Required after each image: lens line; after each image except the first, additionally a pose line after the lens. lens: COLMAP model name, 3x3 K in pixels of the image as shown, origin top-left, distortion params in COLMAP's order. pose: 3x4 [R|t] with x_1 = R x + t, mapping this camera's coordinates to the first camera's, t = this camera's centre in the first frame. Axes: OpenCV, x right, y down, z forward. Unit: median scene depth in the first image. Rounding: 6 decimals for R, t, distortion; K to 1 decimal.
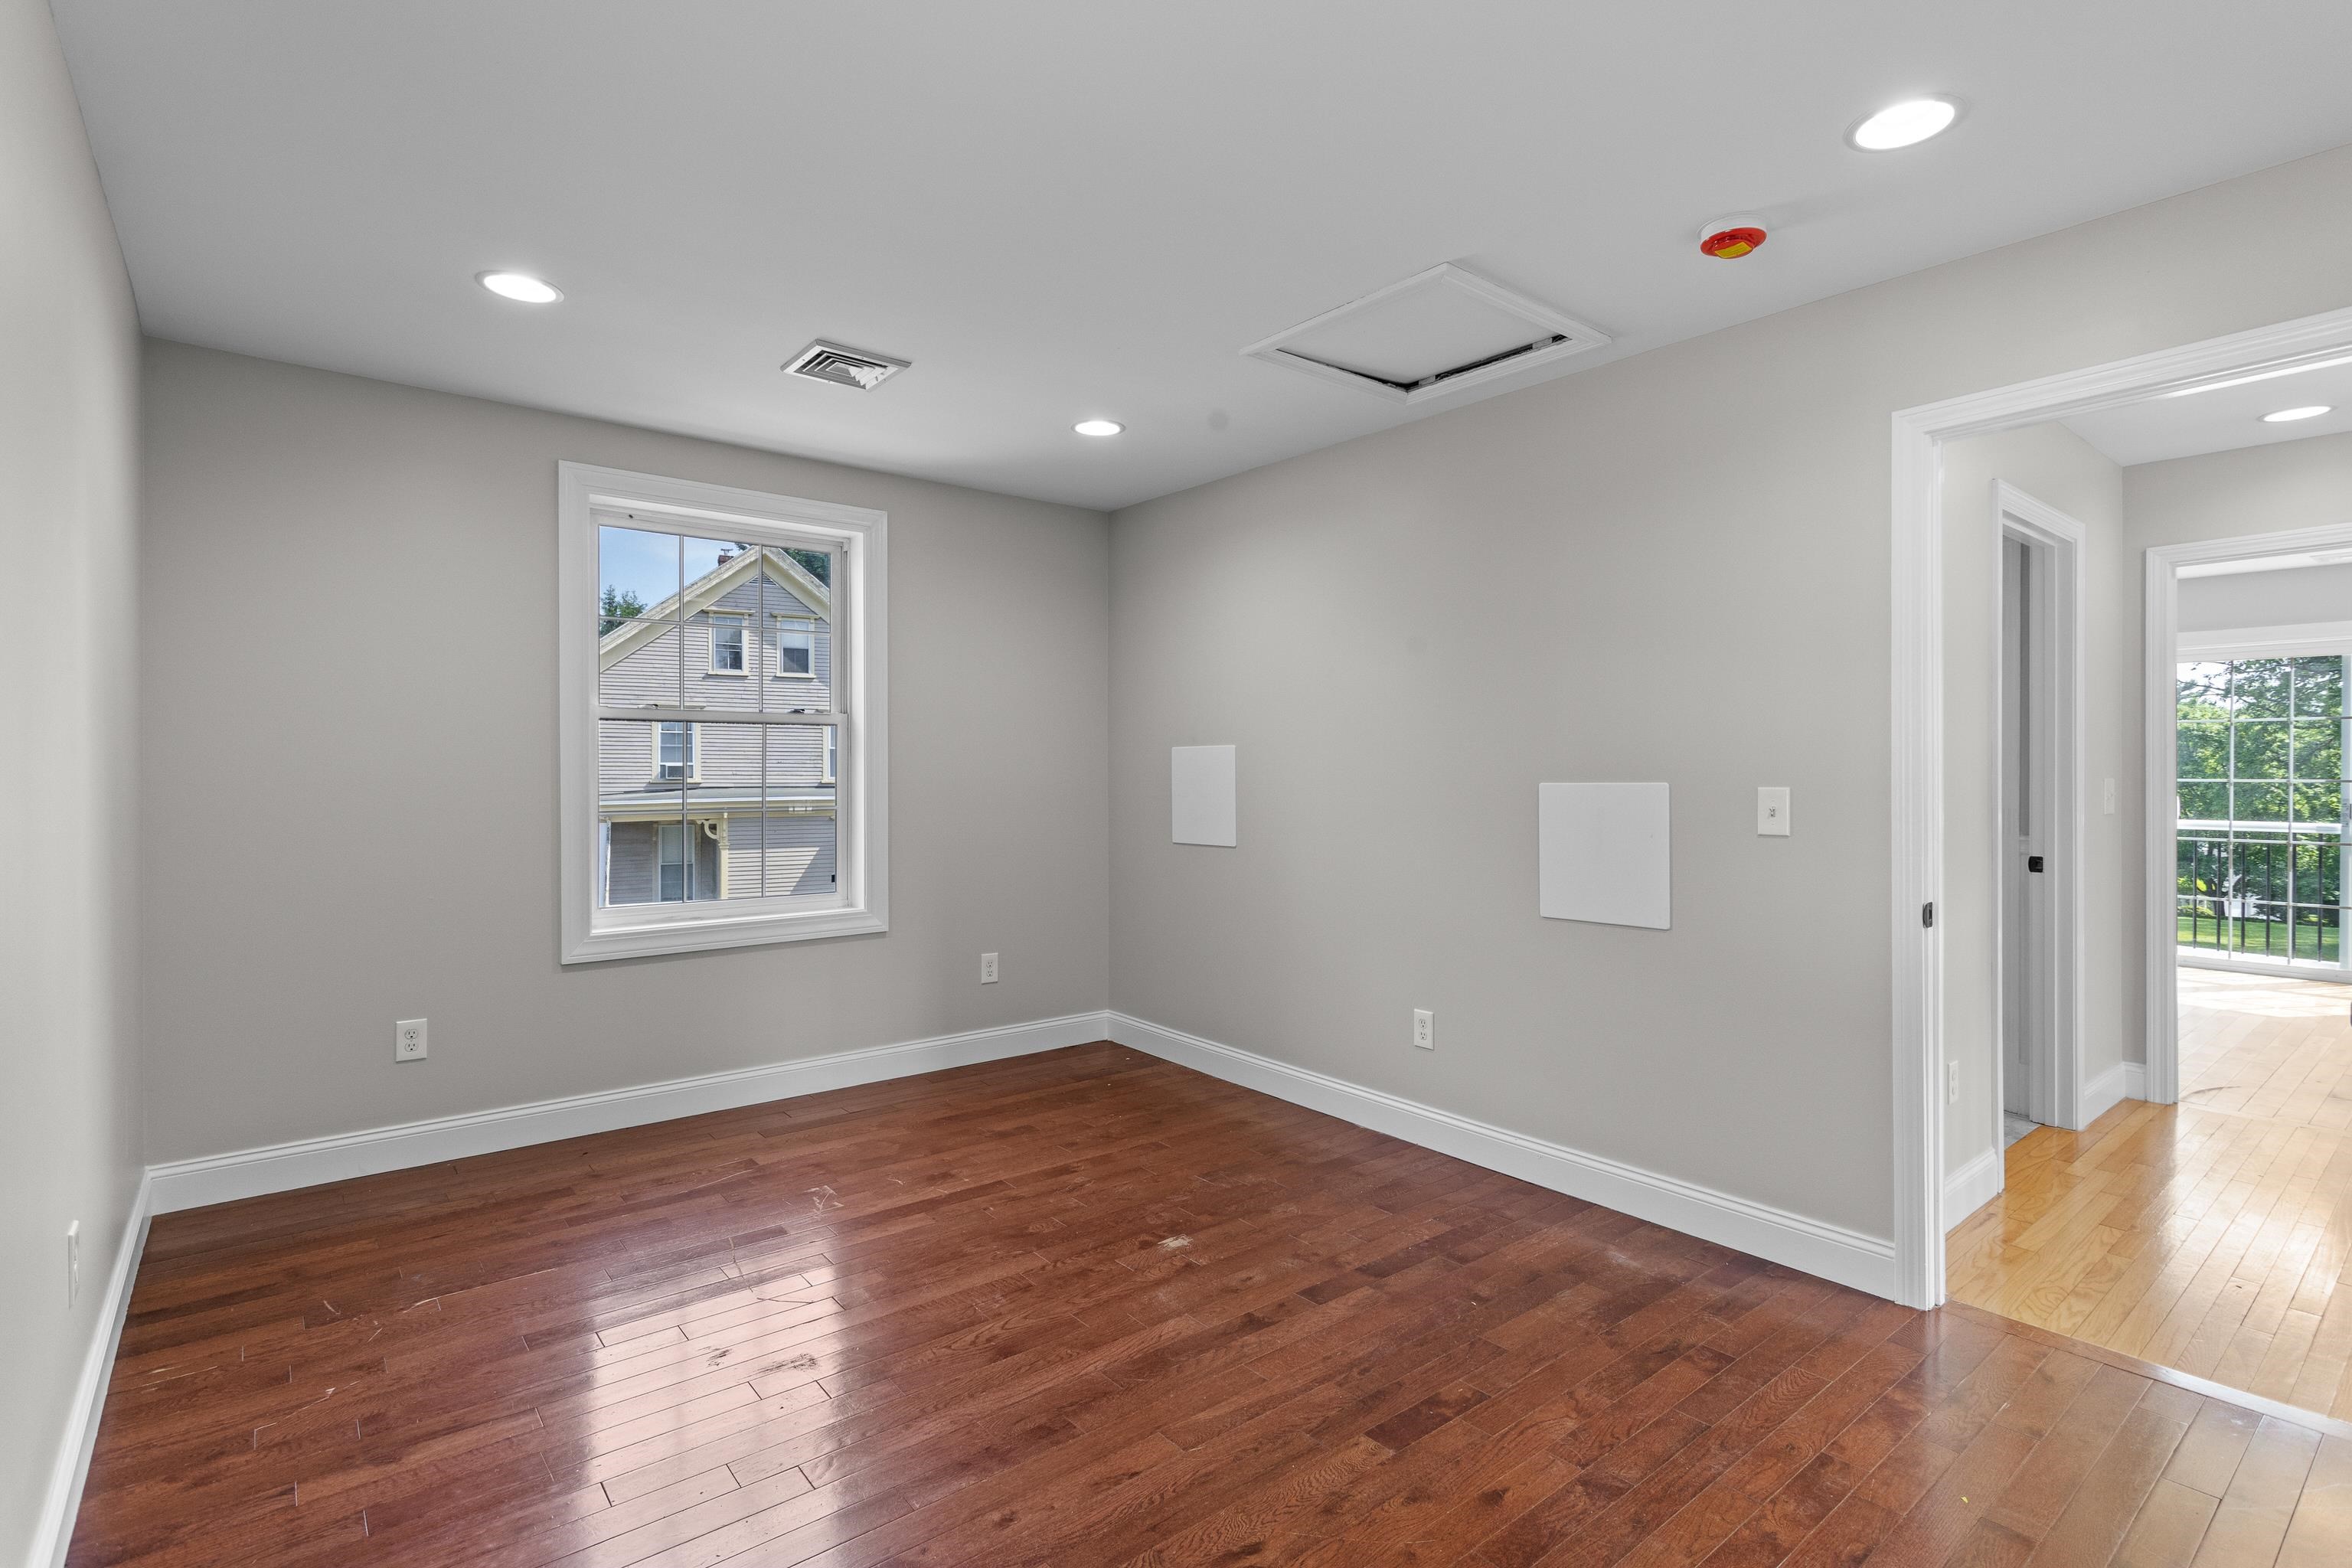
lens RADIAL K [[1116.5, 0, 1176.4], [0, 1116.5, 771.7], [0, 0, 1]] dist [-0.000727, 0.001596]
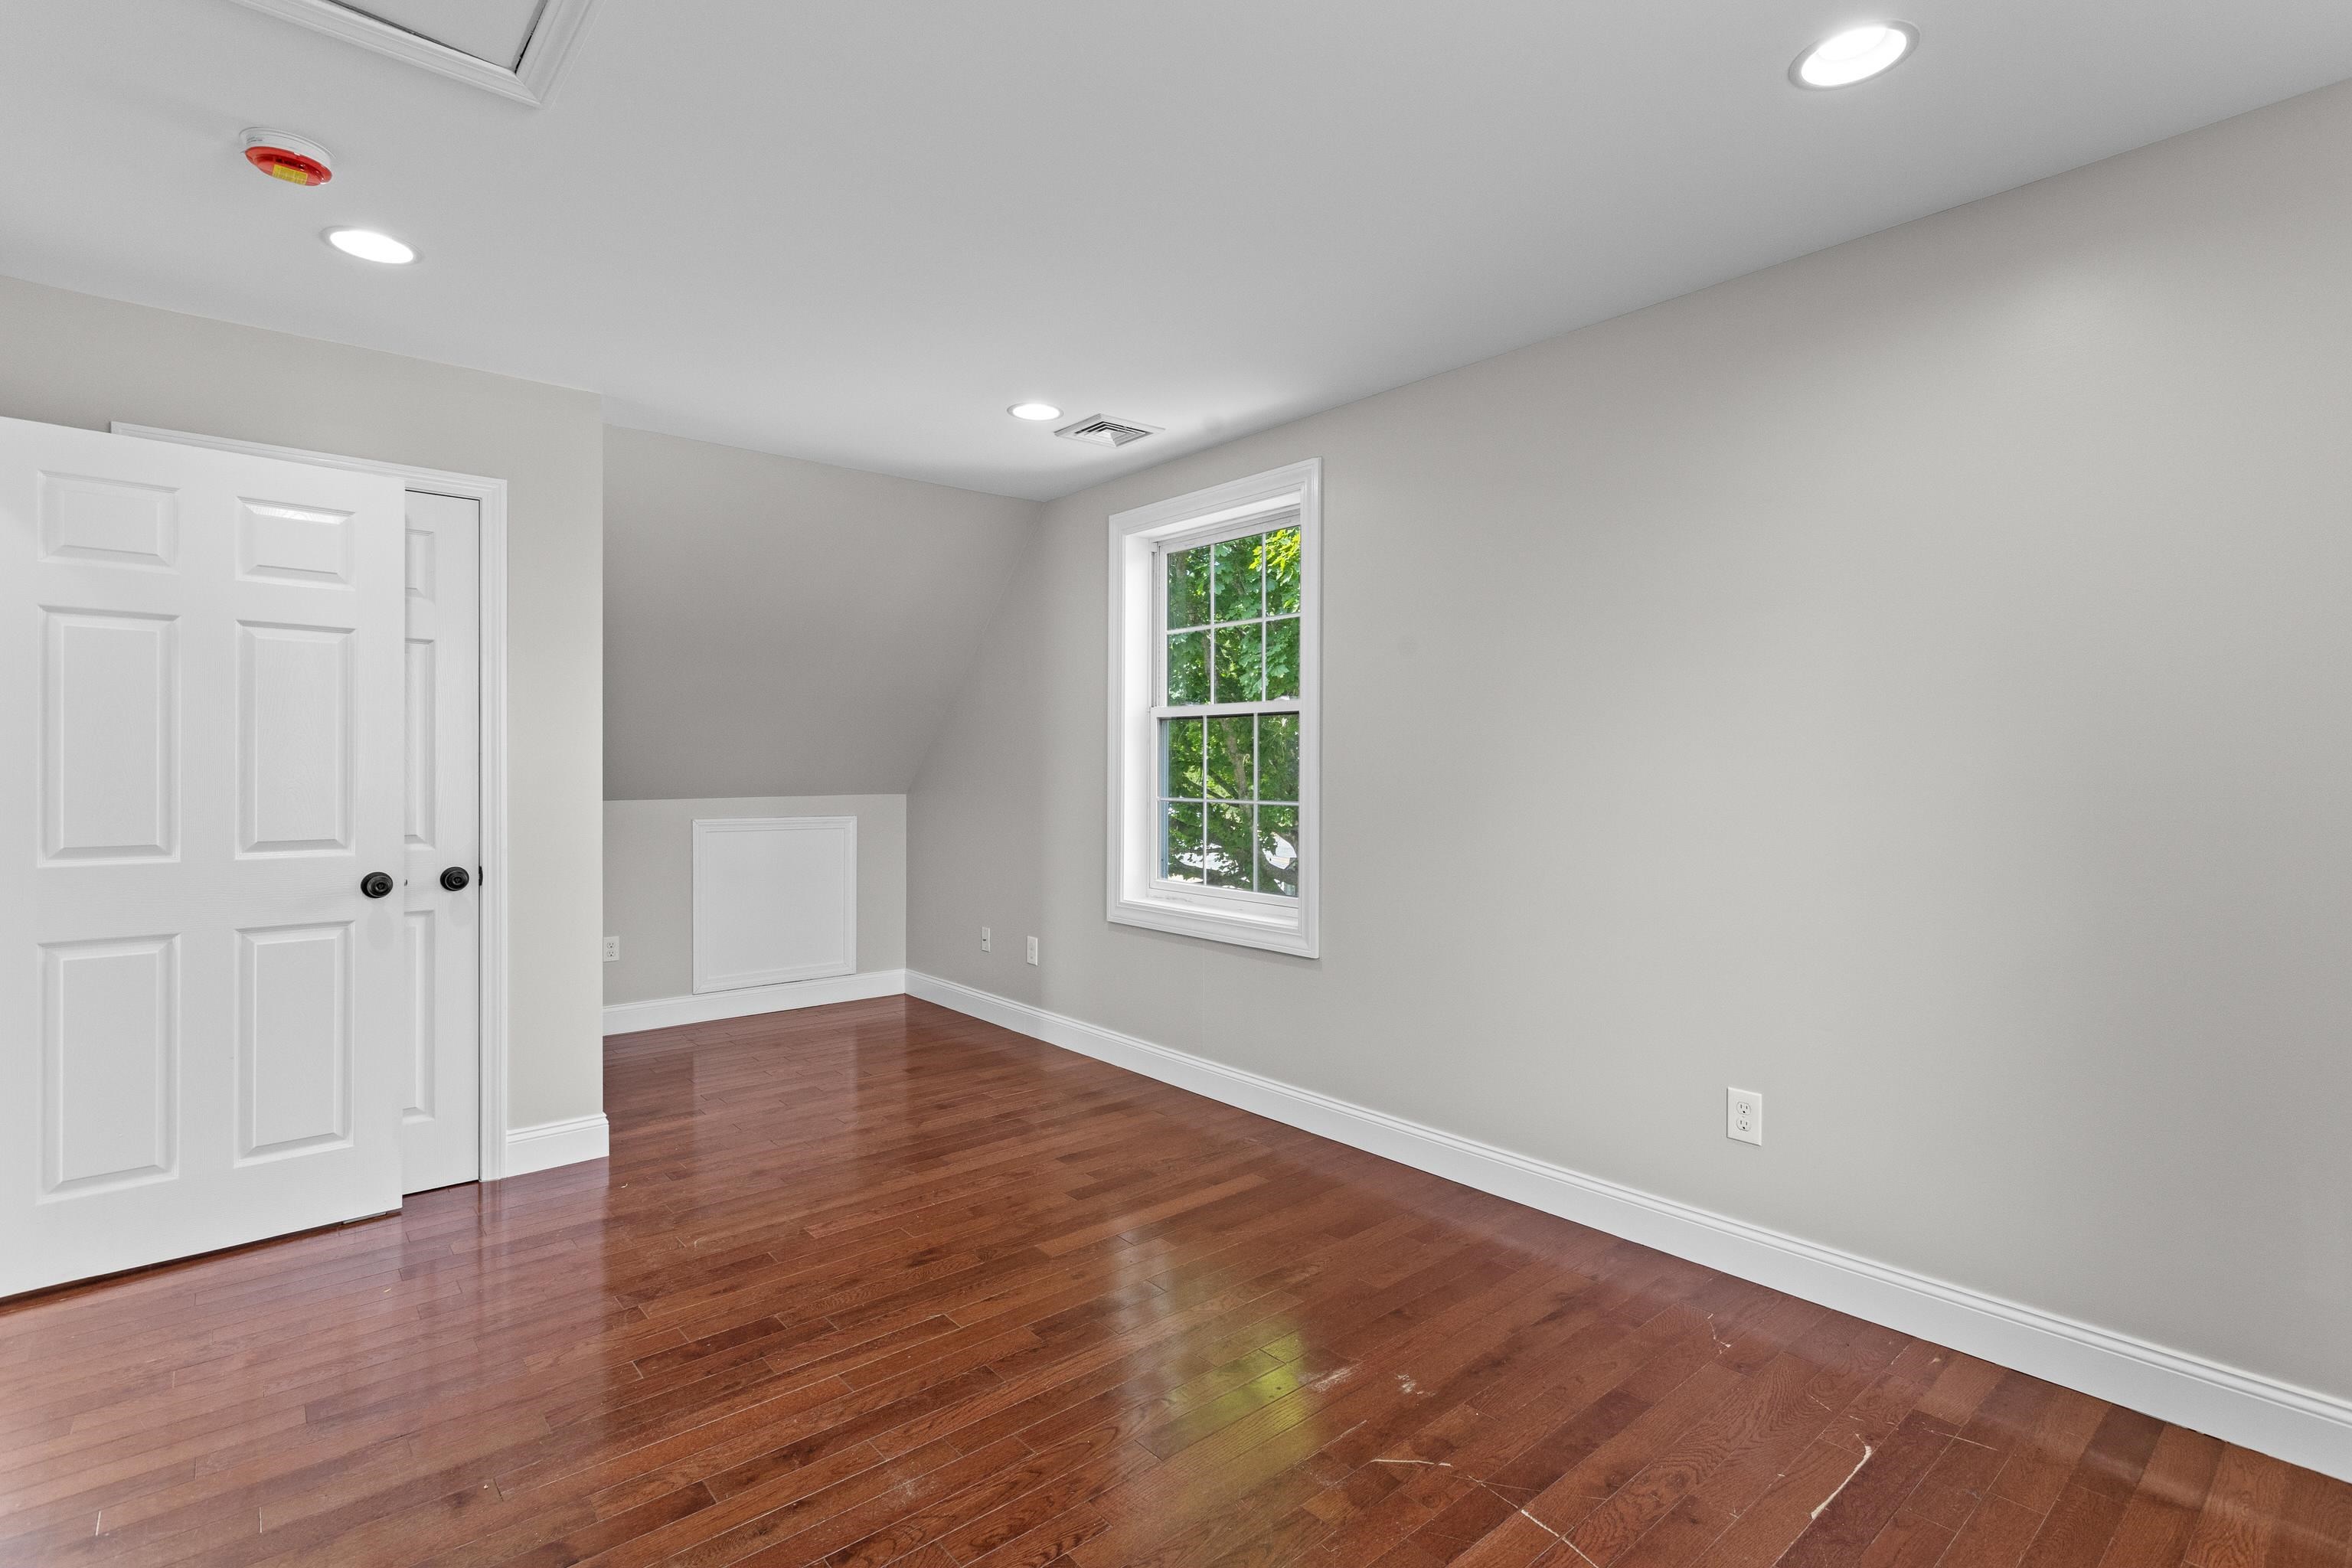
lens RADIAL K [[1116.5, 0, 1188.7], [0, 1116.5, 769.8], [0, 0, 1]] dist [-0.000727, 0.001596]
pose [[-0.999636, -0.001263, -0.026941, -0.152392], [-0.001318, 0.999997, 0.002015, 0.003177], [0.026938, 0.002050, -0.999635, 1.502622]]
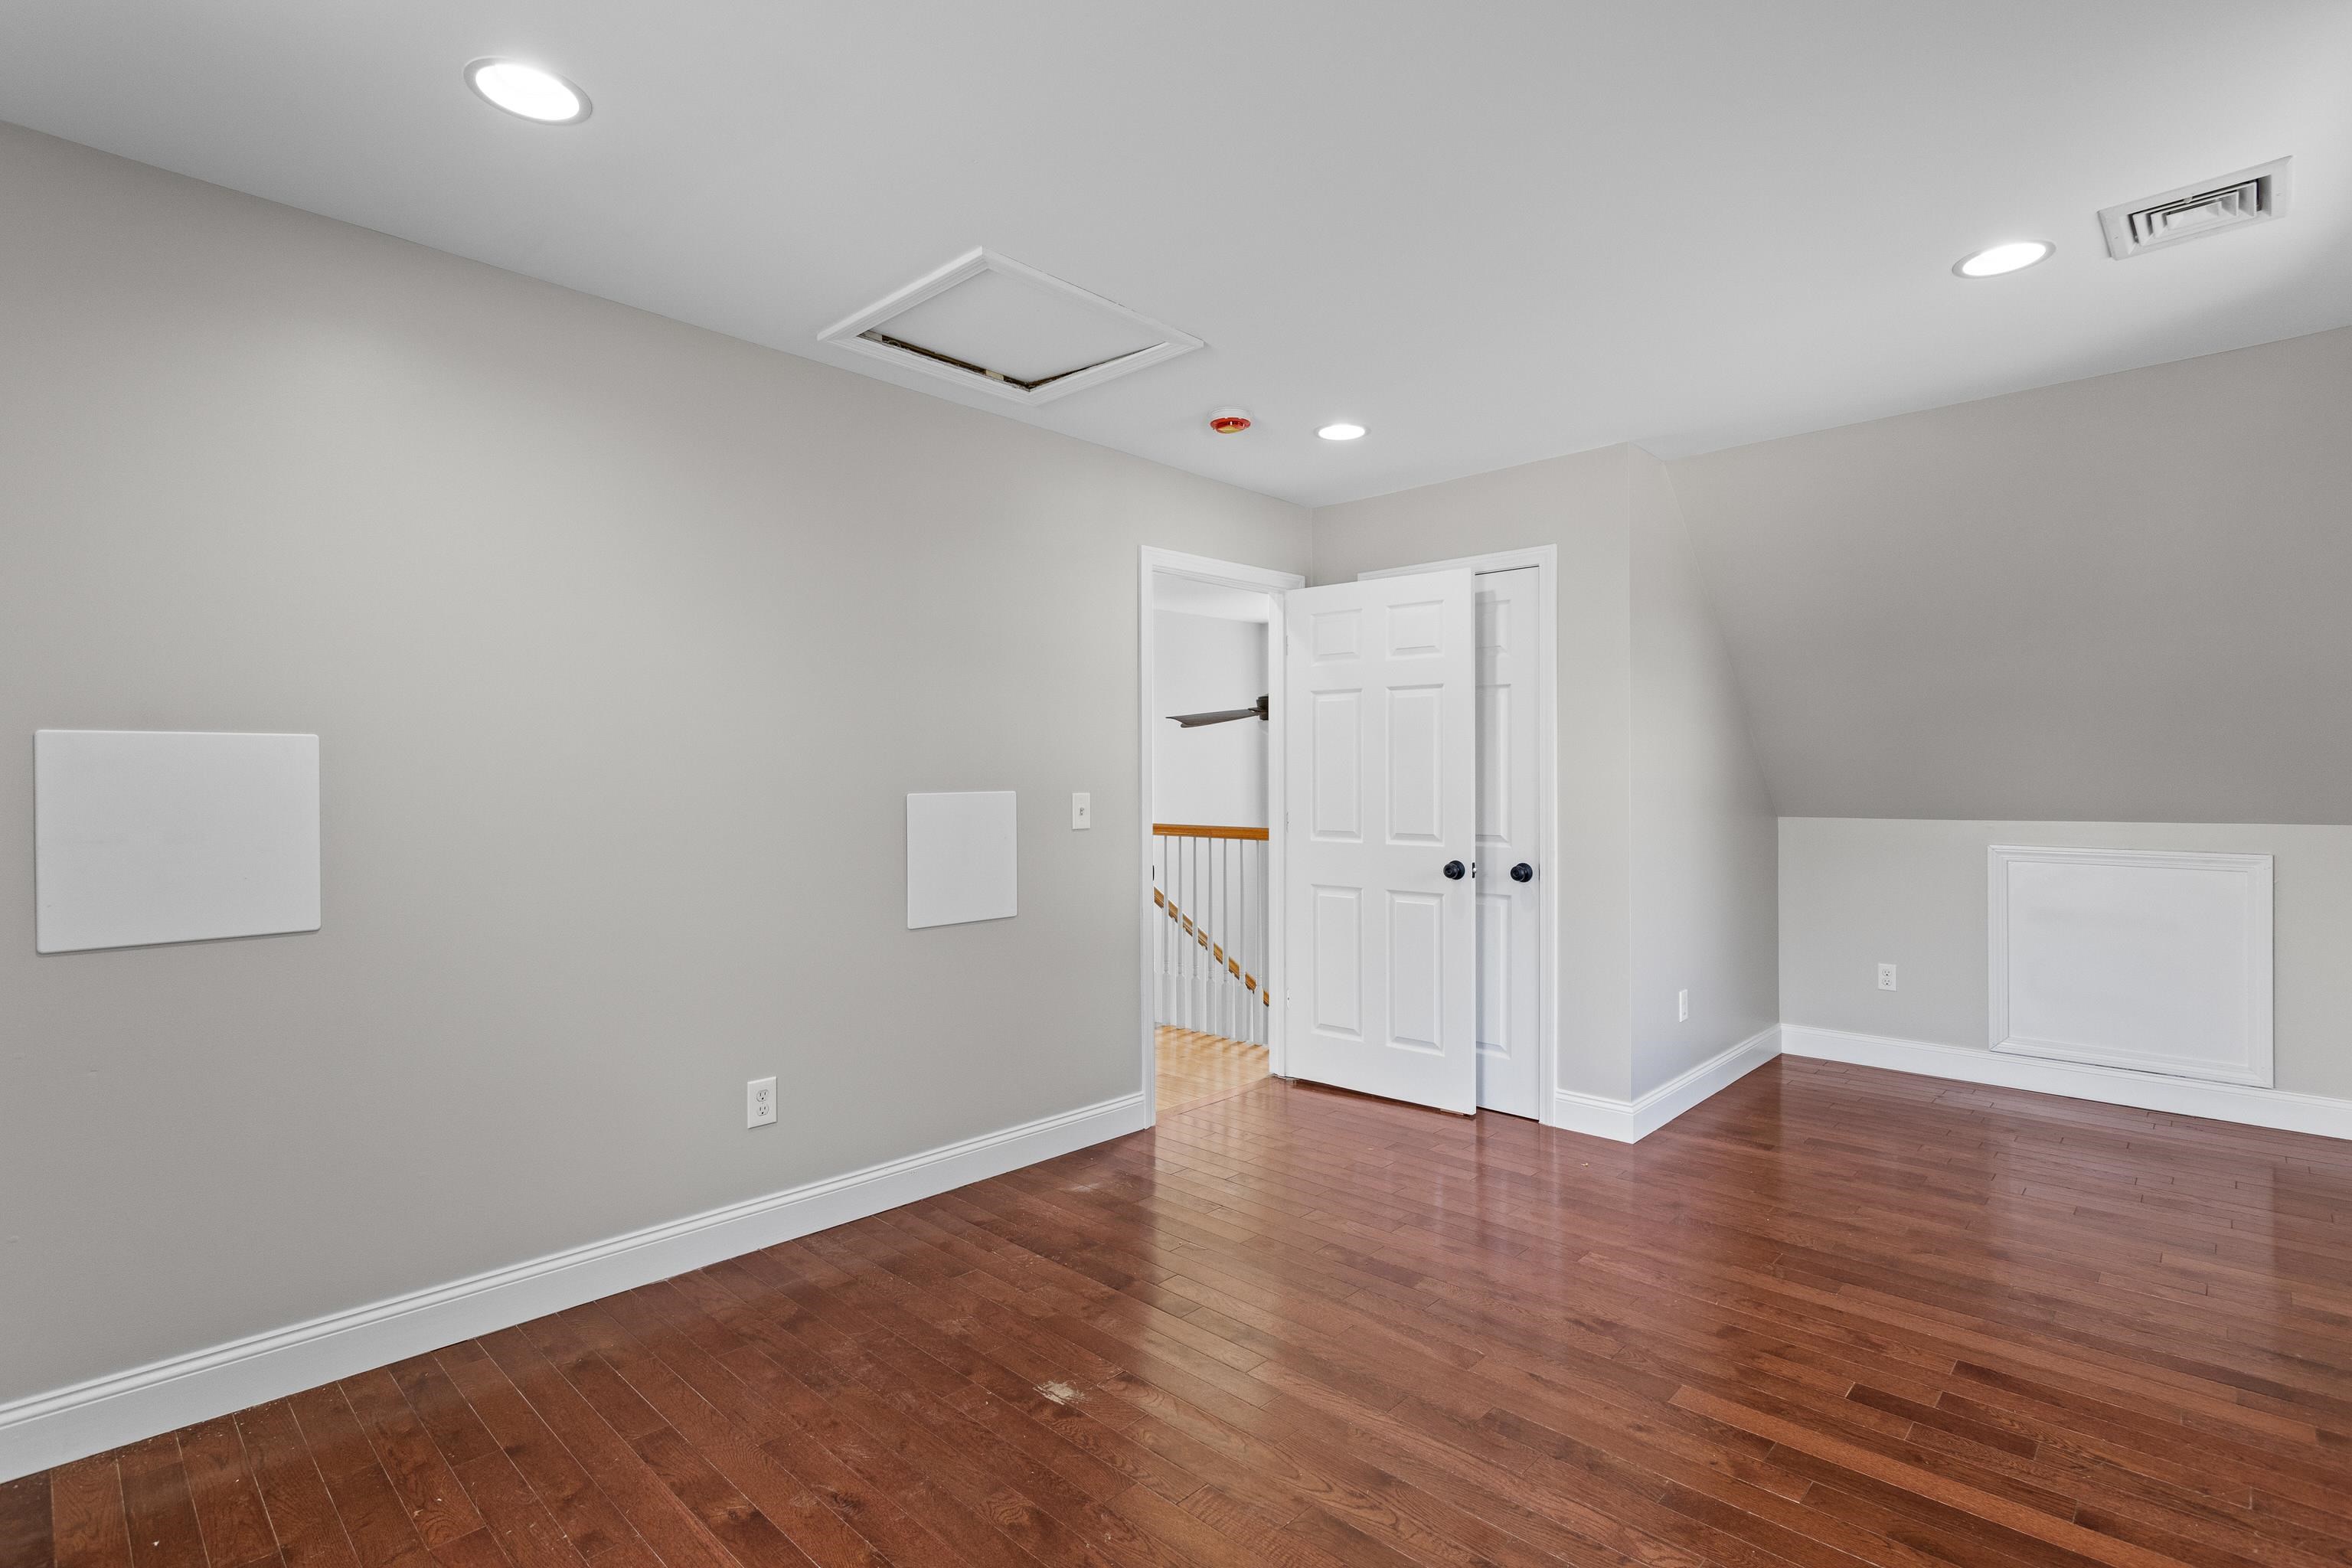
lens RADIAL K [[1116.5, 0, 1179.8], [0, 1116.5, 772.2], [0, 0, 1]] dist [-0.000727, 0.001596]
pose [[-0.126400, 0.005407, 0.991965, -0.759435], [0.001822, 0.999985, -0.005218, -0.003408], [-0.991978, 0.001147, -0.126408, 0.987944]]
